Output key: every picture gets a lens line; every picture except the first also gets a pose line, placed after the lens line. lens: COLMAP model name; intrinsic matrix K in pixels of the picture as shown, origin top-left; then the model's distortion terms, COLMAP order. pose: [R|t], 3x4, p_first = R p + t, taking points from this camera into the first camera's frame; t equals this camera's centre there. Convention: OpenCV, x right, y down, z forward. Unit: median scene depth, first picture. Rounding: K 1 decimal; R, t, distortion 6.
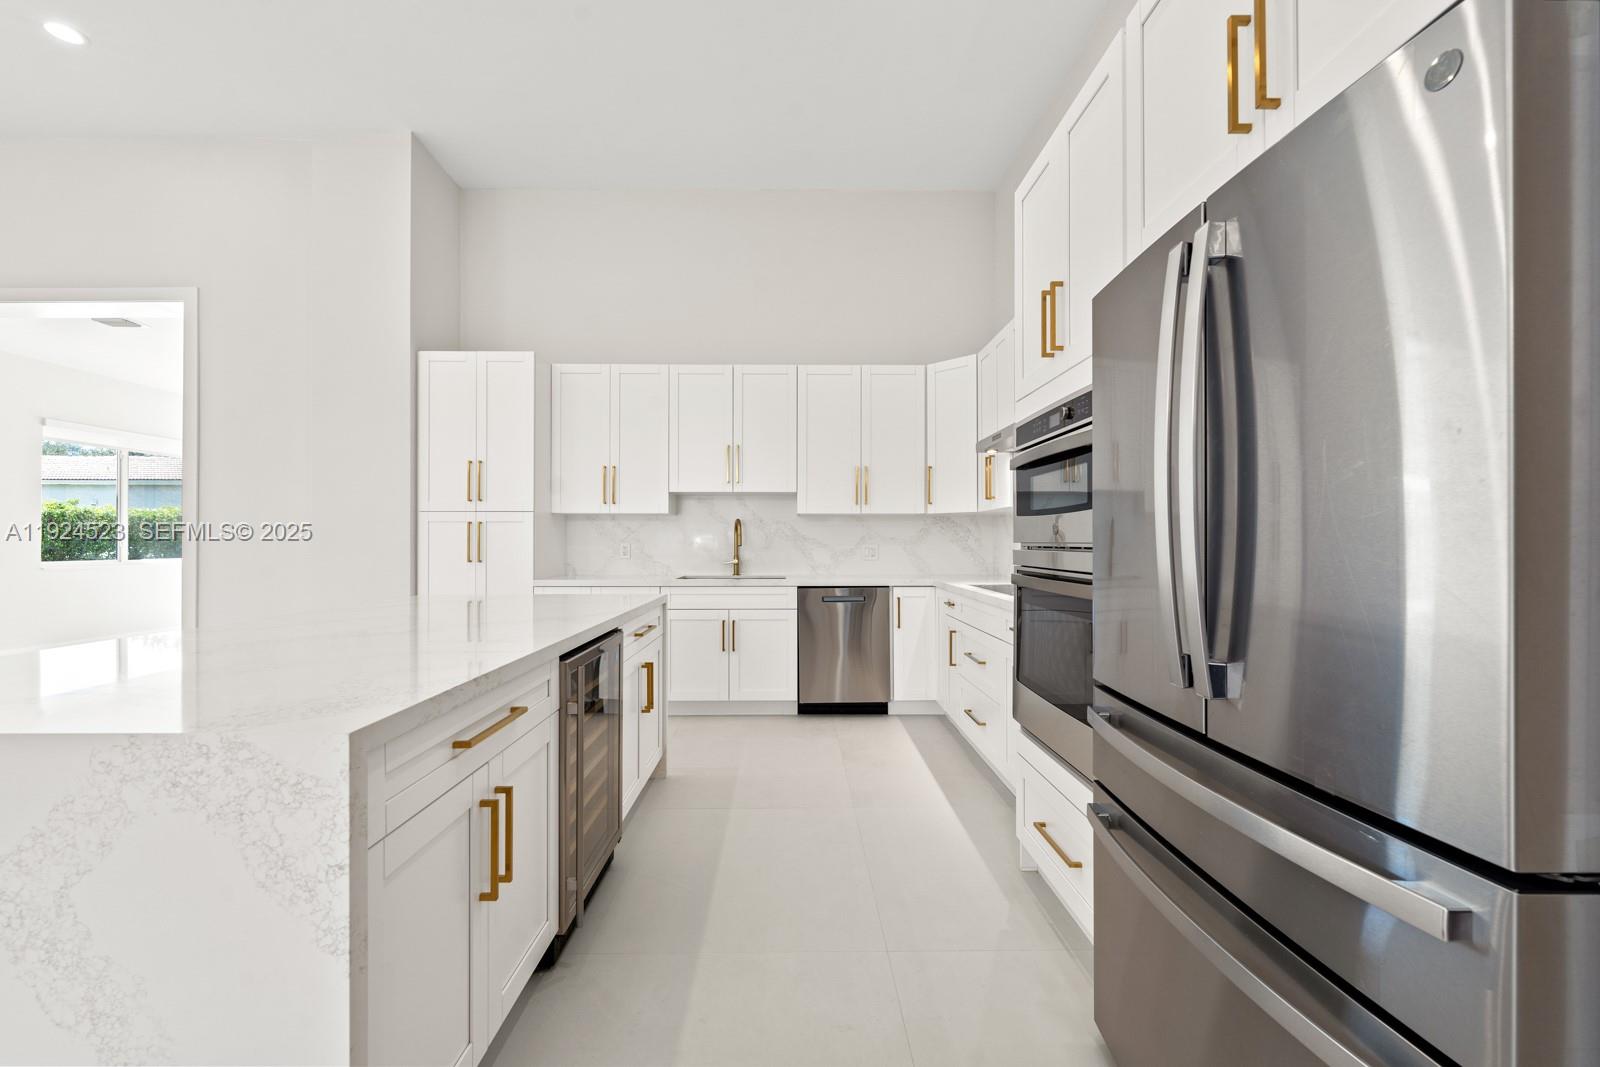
lens RADIAL K [[653.3, 0, 804.1], [0, 653.3, 536.9], [0, 0, 1]] dist [-0.002438, -0.000283]
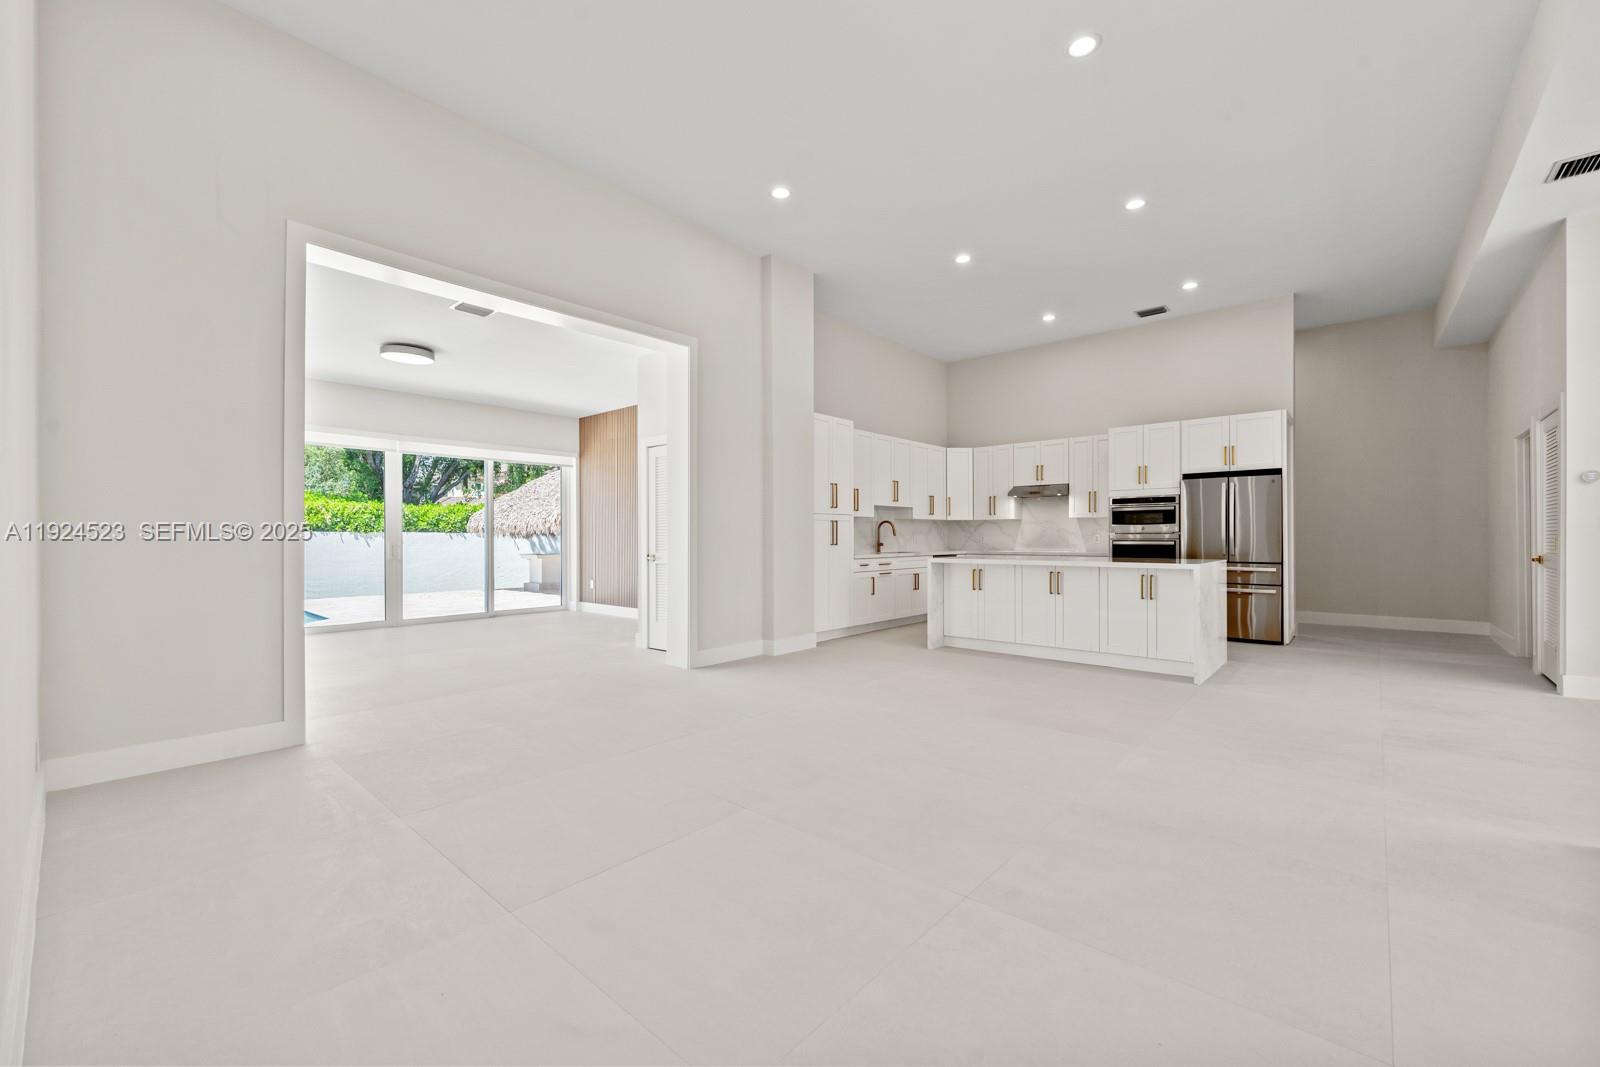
lens RADIAL K [[653.3, 0, 801.0], [0, 653.3, 533.3], [0, 0, 1]] dist [-0.002438, -0.000283]
pose [[0.663678, 0.003052, 0.748013, -1.786226], [-0.002722, 0.999995, -0.001665, 0.012801], [-0.748014, -0.000931, 0.663683, -0.031427]]
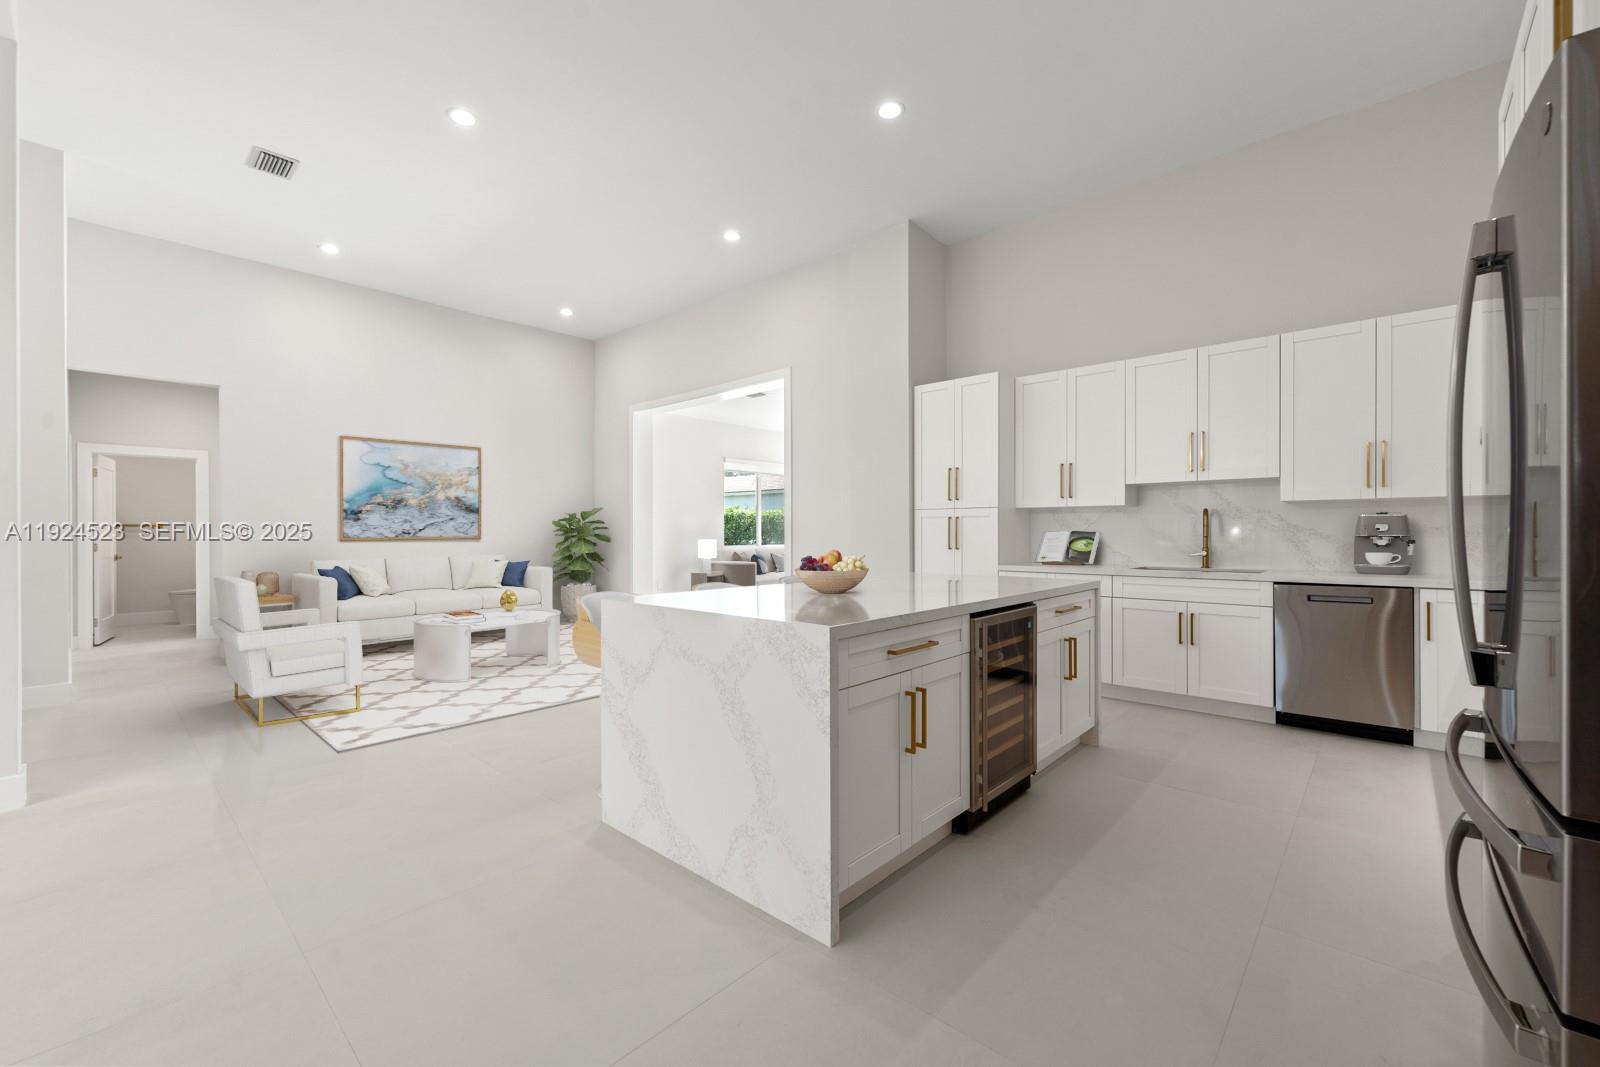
lens RADIAL K [[653.3, 0, 788.0], [0, 653.3, 528.9], [0, 0, 1]] dist [-0.002438, -0.000283]
pose [[0.721181, -0.005331, -0.692726, 0.130506], [0.006737, 0.999977, -0.000682, -0.001402], [0.692714, -0.004174, 0.721201, -0.117347]]
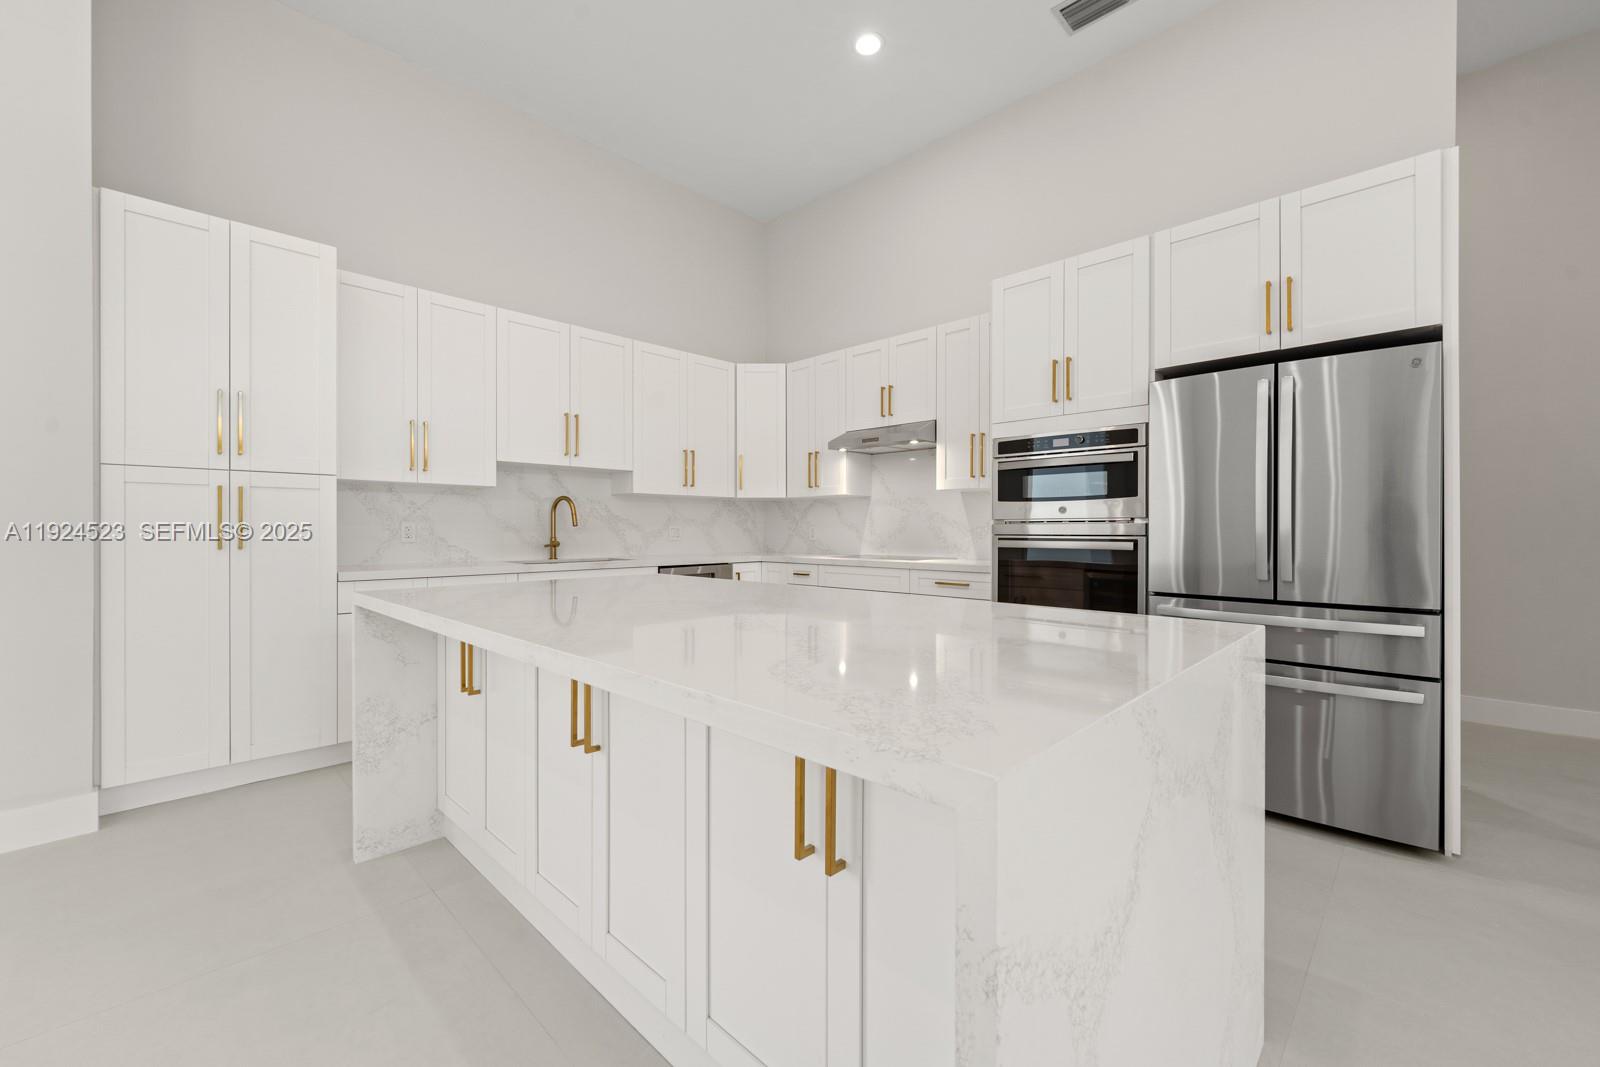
lens RADIAL K [[653.3, 0, 805.4], [0, 653.3, 538.8], [0, 0, 1]] dist [-0.002438, -0.000283]
pose [[0.701598, -0.011034, 0.712487, -0.563330], [-0.003852, 0.999807, 0.019277, 0.014037], [-0.712562, -0.016269, 0.701420, 0.140686]]
